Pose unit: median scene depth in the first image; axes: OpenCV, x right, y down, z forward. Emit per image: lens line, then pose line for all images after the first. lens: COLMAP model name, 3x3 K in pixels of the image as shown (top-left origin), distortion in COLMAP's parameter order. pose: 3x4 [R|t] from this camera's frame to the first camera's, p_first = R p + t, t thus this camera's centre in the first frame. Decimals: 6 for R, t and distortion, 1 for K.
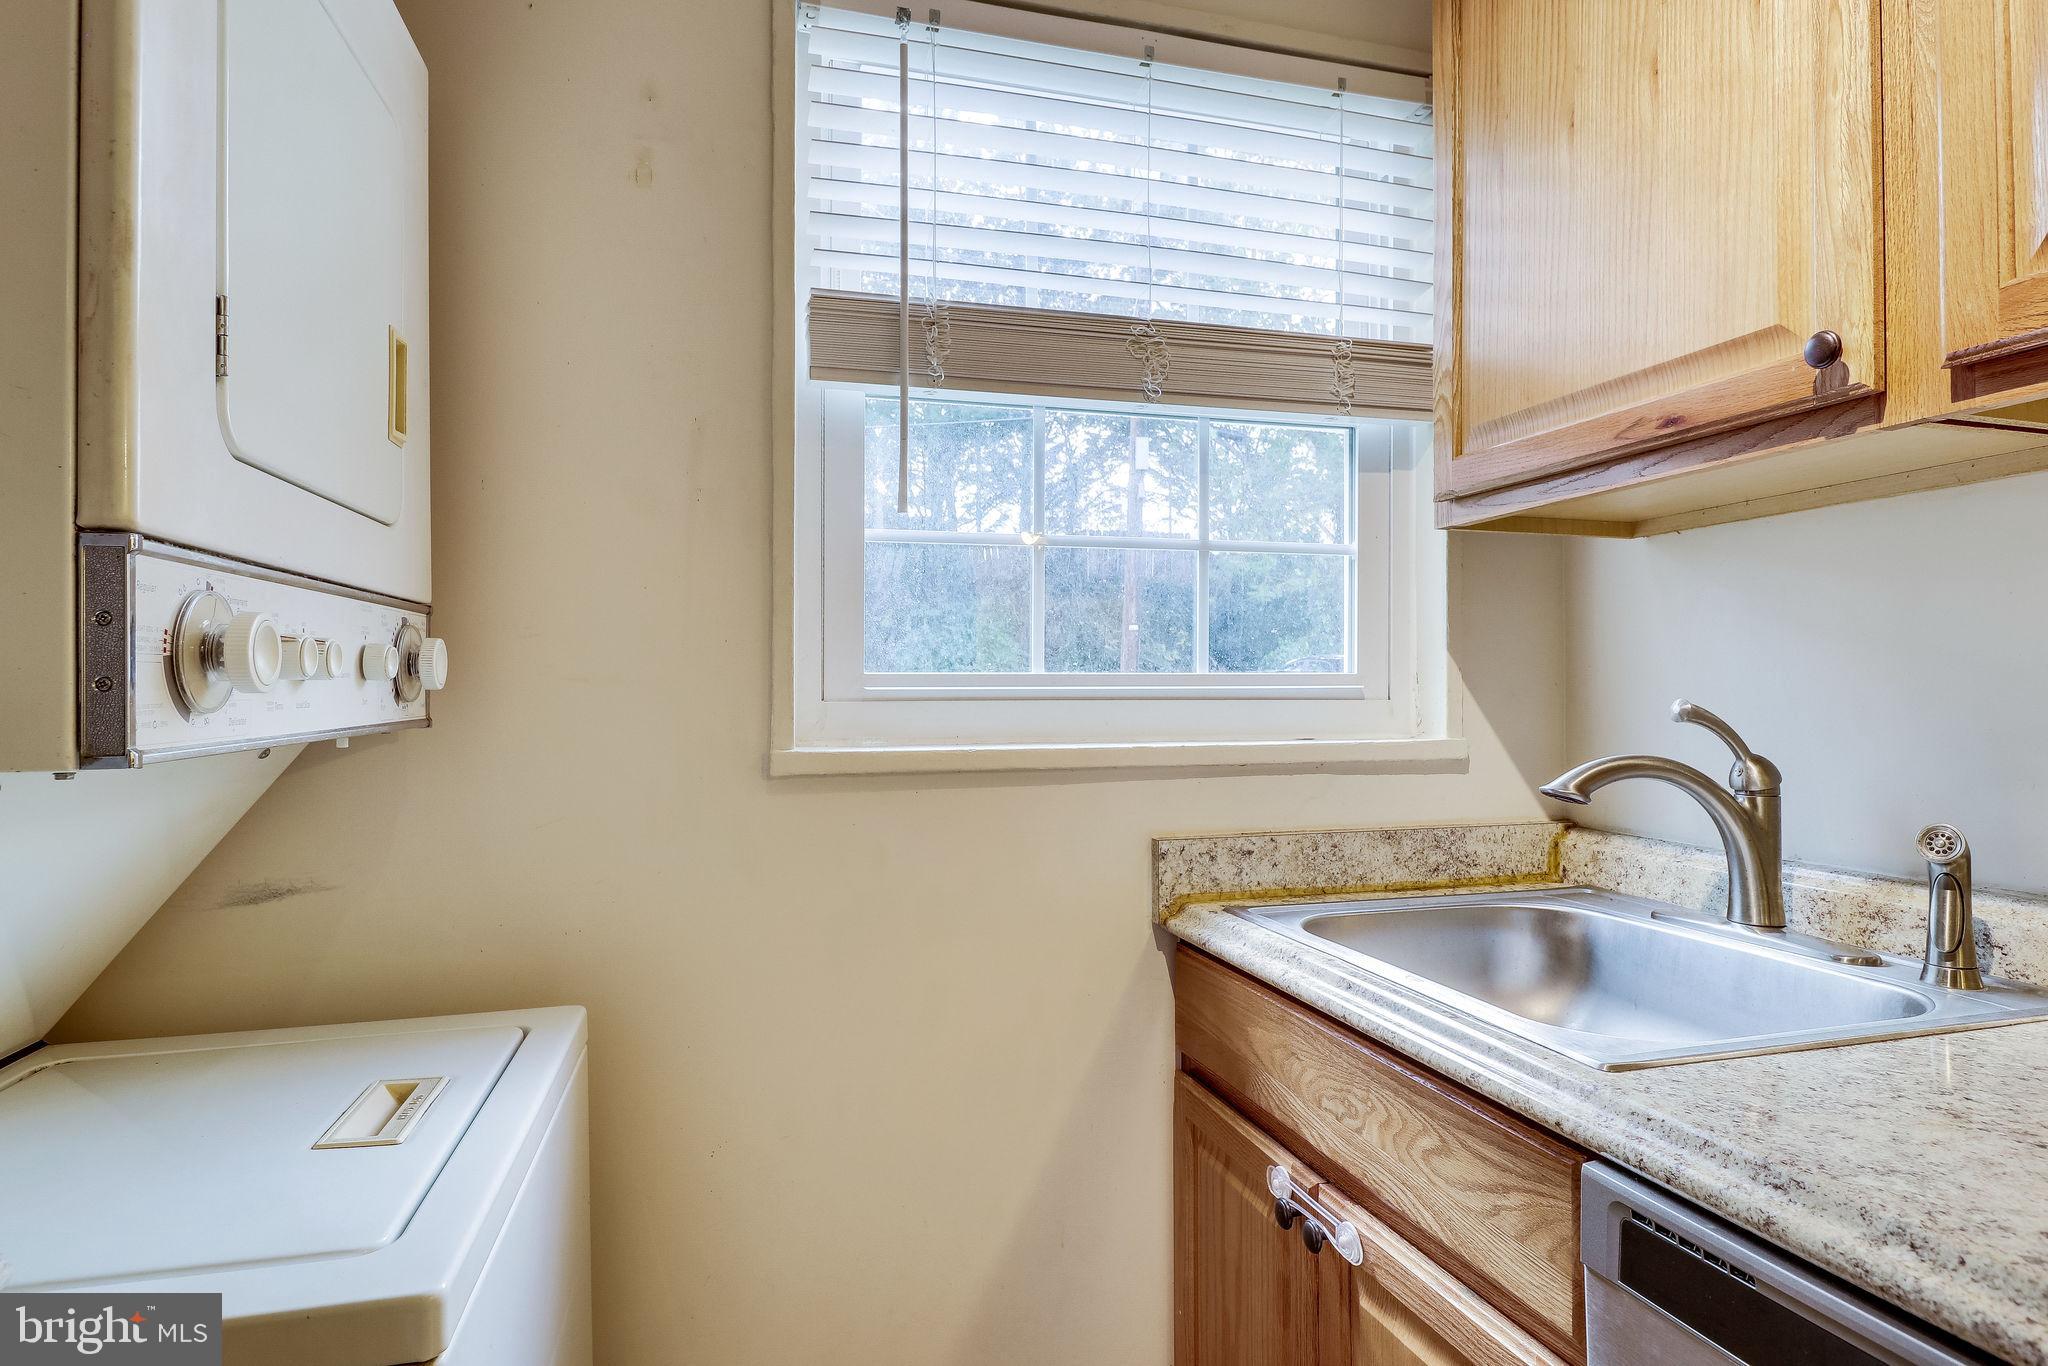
lens RADIAL K [[1128.7, 0, 1025.1], [0, 1128.7, 675.5], [0, 0, 1]] dist [0.011868, -0.014808]
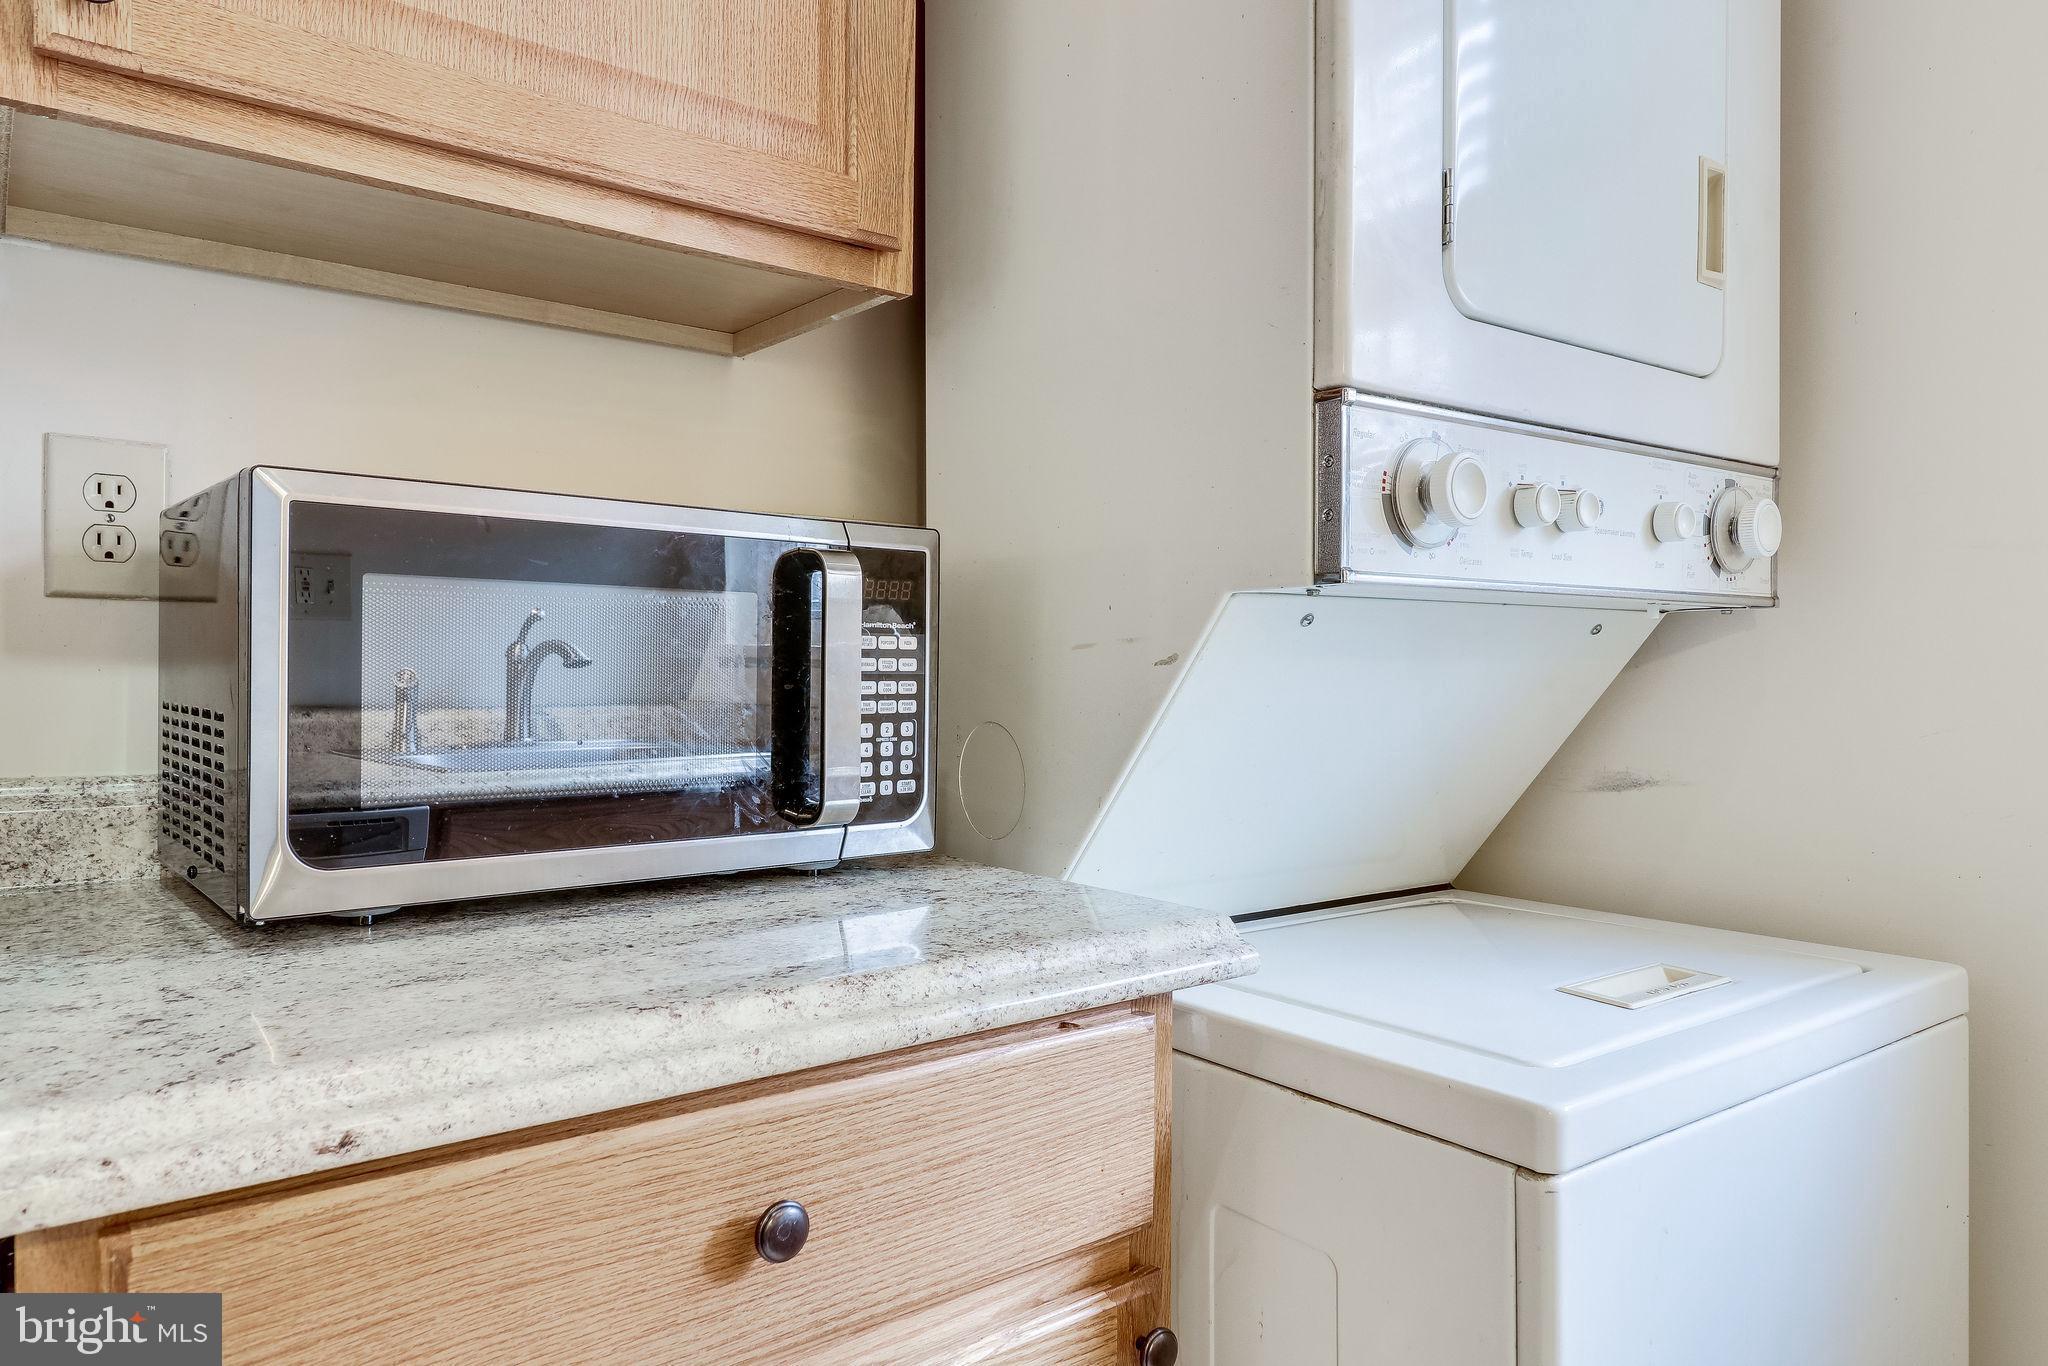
lens RADIAL K [[1326.3, 0, 1033.8], [0, 1326.3, 680.6], [0, 0, 1]] dist [0.005756, 0.000499]
pose [[0.386149, 0.016632, -0.922287, 0.199816], [0.003232, 0.999807, 0.019383, 0.080586], [0.922431, -0.010465, 0.386020, 0.075032]]
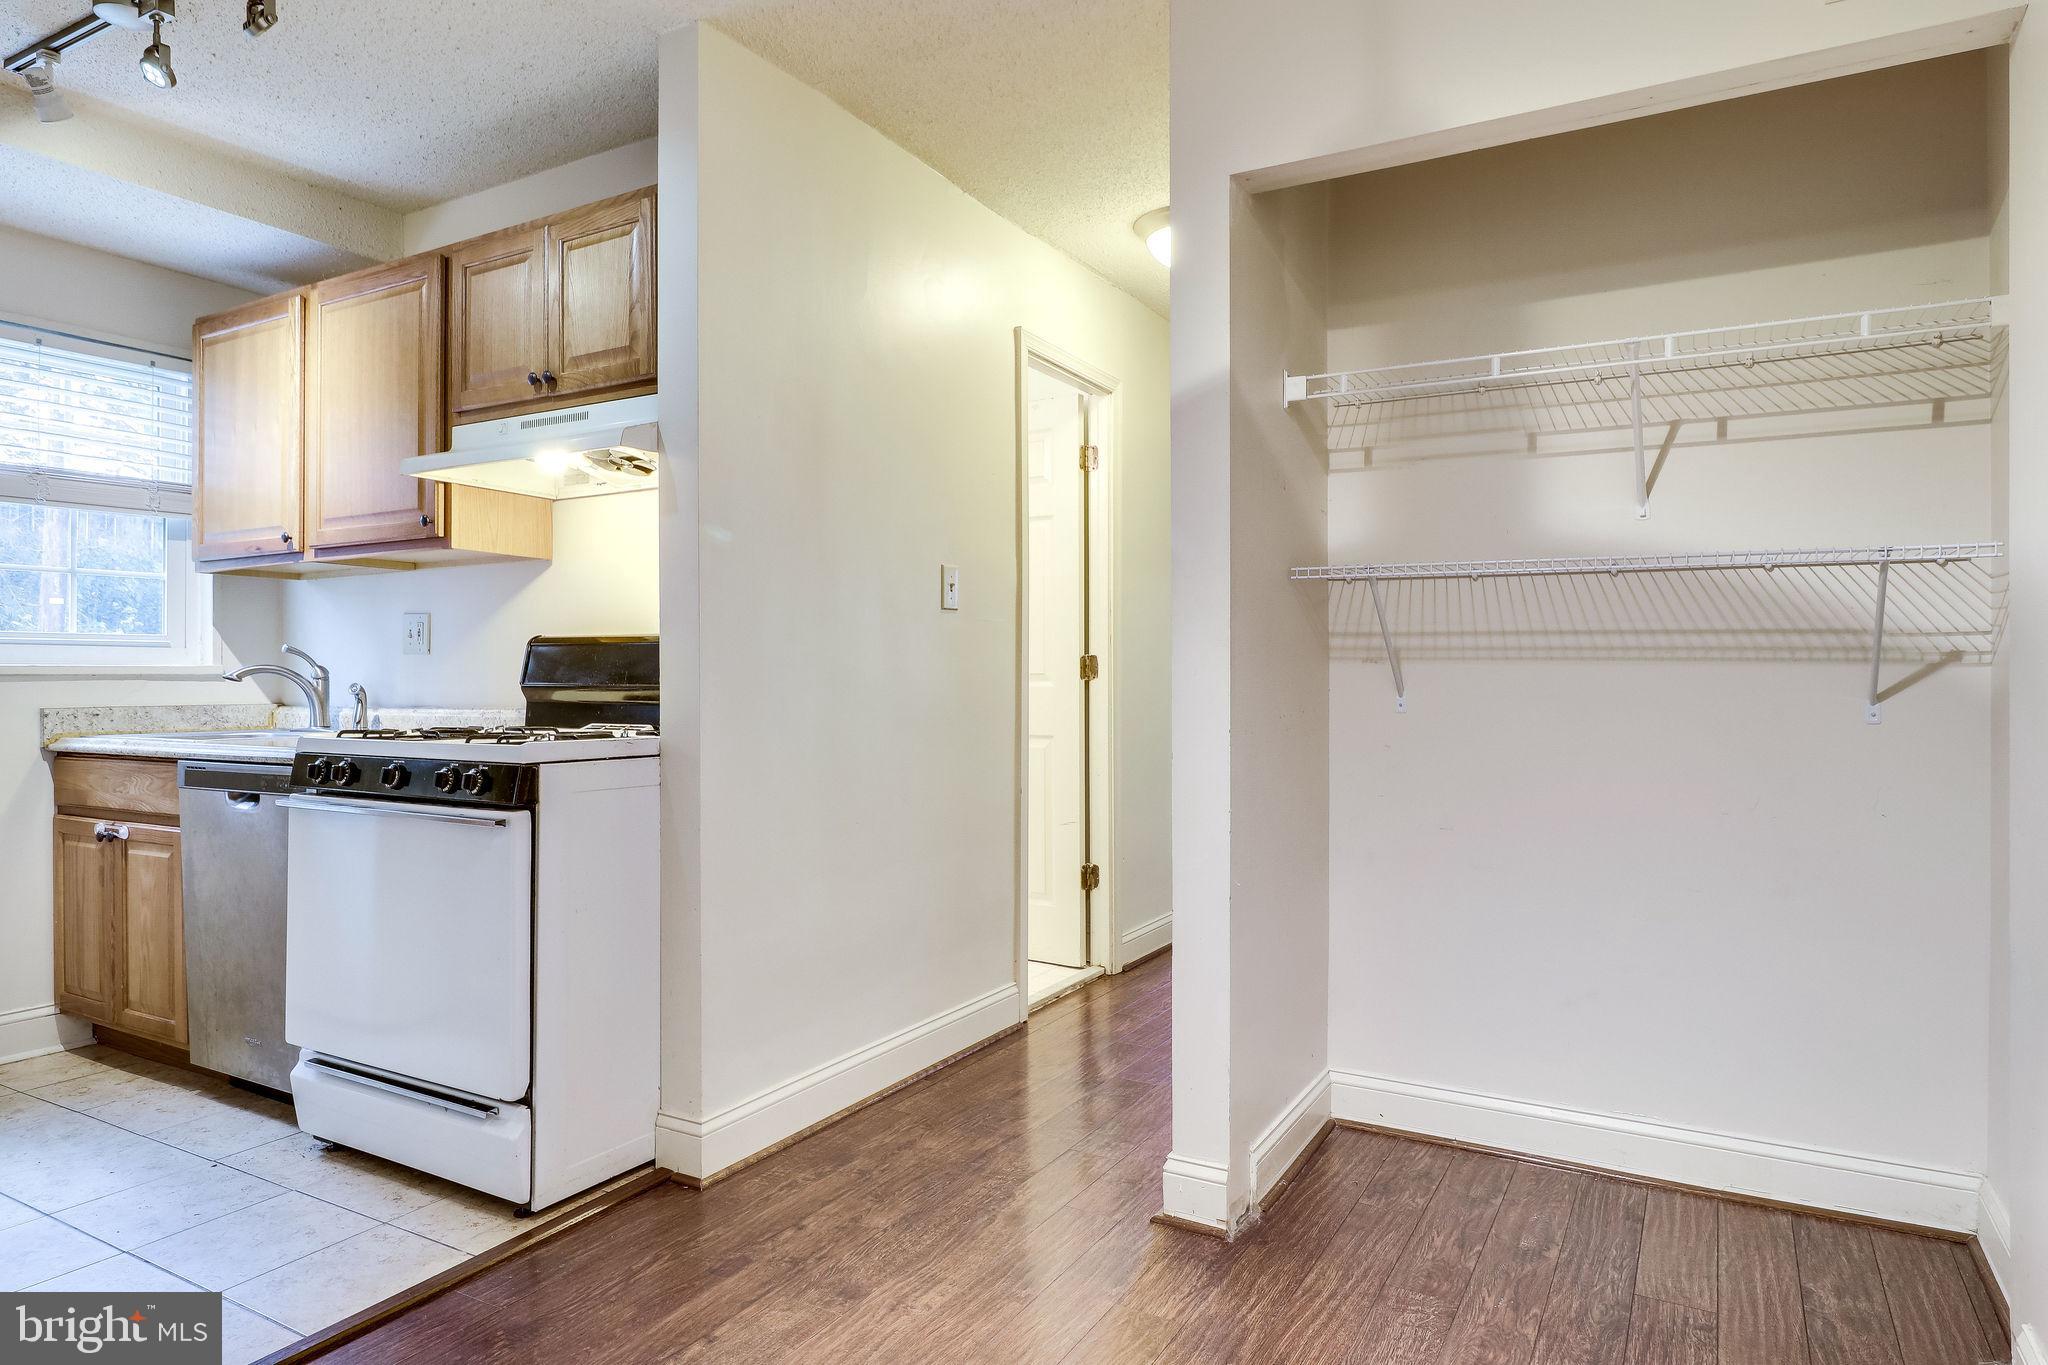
lens RADIAL K [[1196.2, 0, 1026.3], [0, 1196.2, 679.8], [0, 0, 1]] dist [0.008694, -0.012515]
pose [[0.715826, -0.000950, 0.698278, -0.164936], [-0.006416, 0.999948, 0.007938, 0.074862], [-0.698249, -0.010162, 0.715782, -2.396218]]
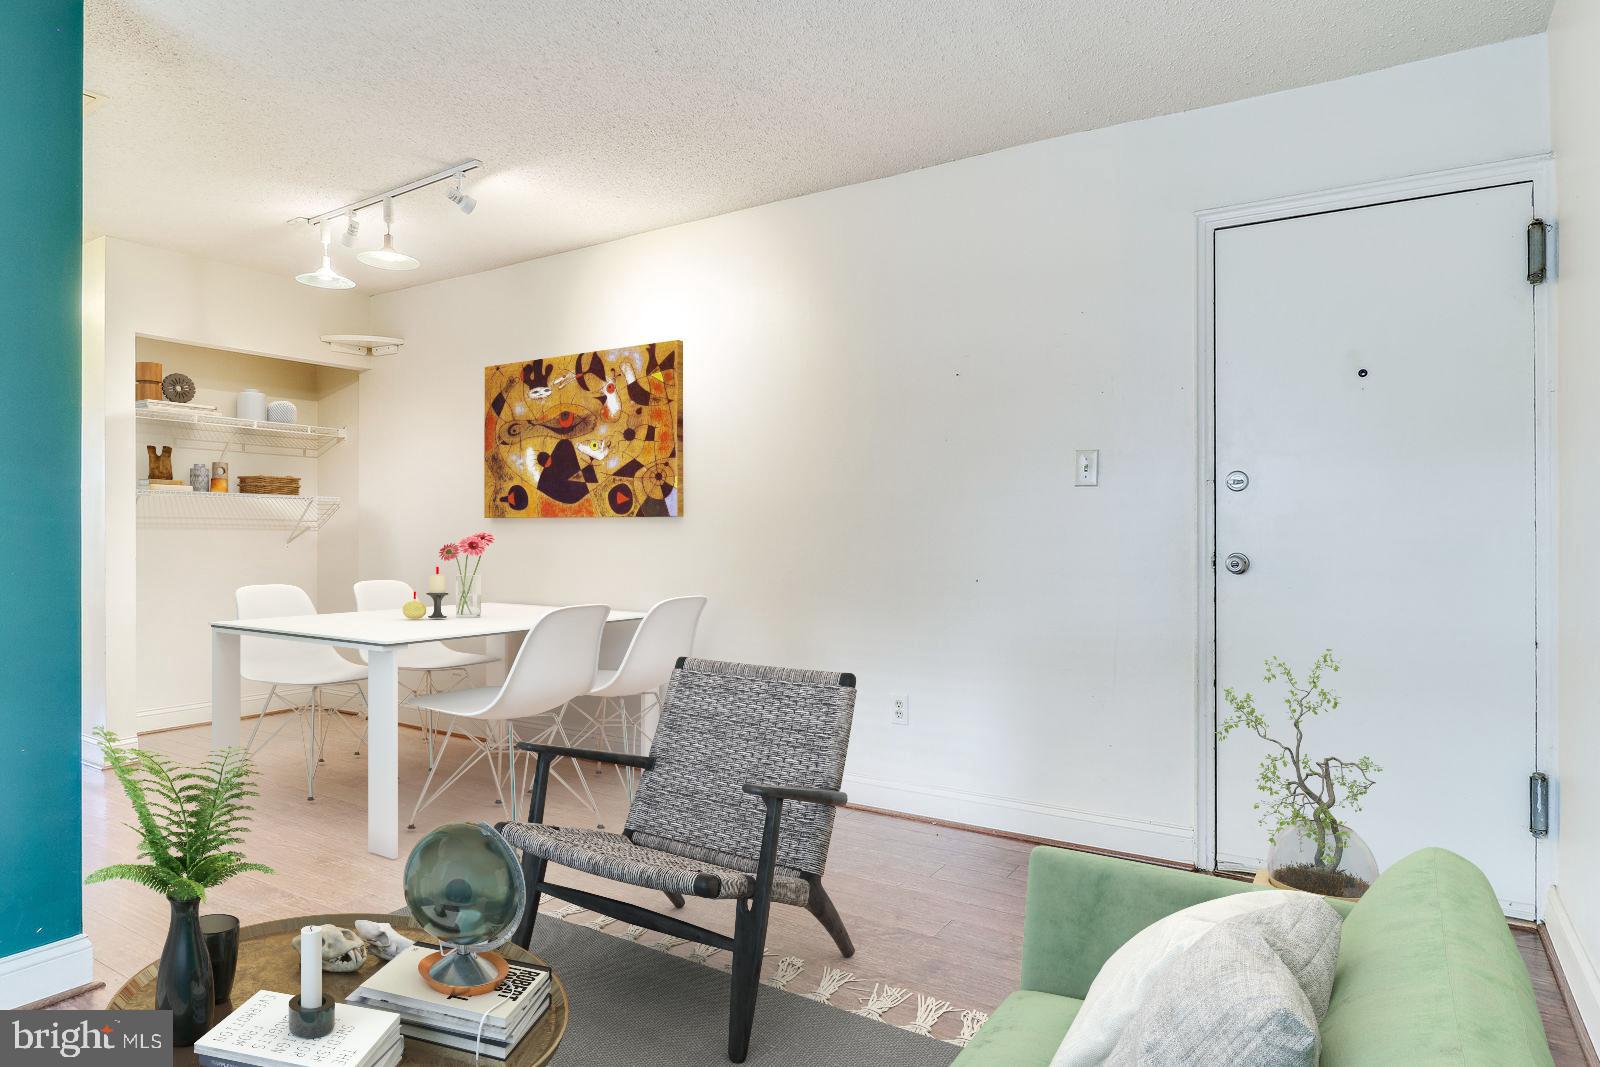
lens RADIAL K [[934.5, 0, 797.1], [0, 934.5, 523.0], [0, 0, 1]] dist [0.008694, -0.012515]
pose [[-0.656041, 0.006904, 0.754693, -3.085947], [-0.001714, 0.999942, -0.010638, 0.063207], [-0.754723, -0.008272, -0.655991, -0.797973]]
